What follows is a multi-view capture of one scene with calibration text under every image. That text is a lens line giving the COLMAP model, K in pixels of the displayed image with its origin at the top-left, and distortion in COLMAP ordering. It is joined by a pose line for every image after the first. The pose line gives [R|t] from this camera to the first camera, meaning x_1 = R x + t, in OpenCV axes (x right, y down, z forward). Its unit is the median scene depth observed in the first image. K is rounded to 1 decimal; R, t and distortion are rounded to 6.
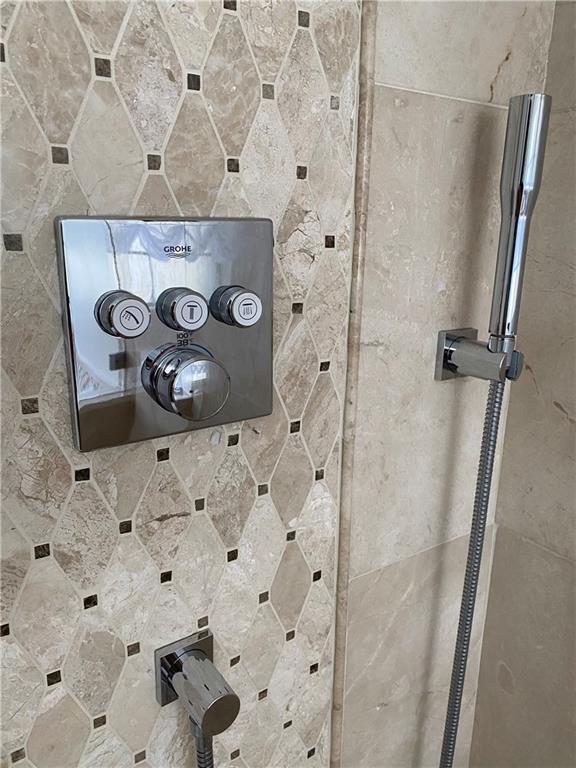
lens RADIAL K [[590.0, 0, 292.8], [0, 590.0, 376.6], [0, 0, 1]] dist [0.046029, -0.054642]
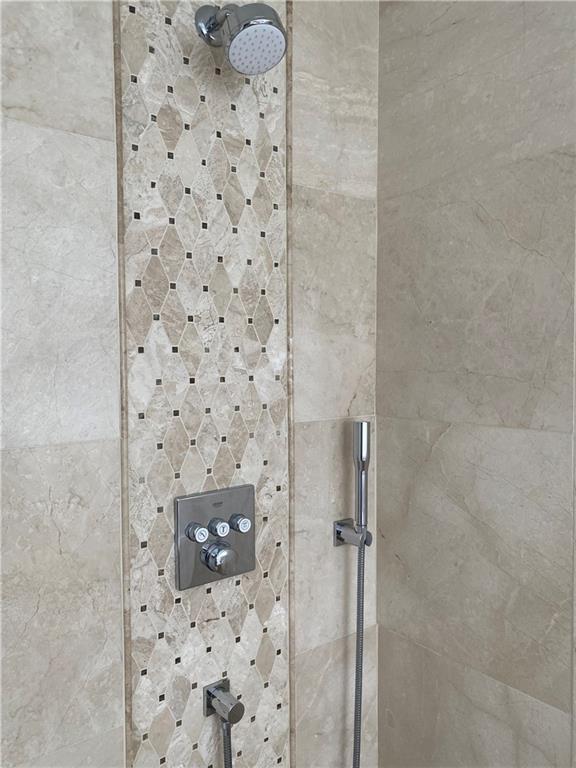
lens RADIAL K [[590.0, 0, 285.7], [0, 590.0, 378.5], [0, 0, 1]] dist [0.046029, -0.054642]
pose [[0.998188, -0.026516, 0.054017, -0.021723], [0.037385, 0.976683, -0.211408, -0.158255], [-0.047152, 0.213044, 0.975904, -1.308106]]
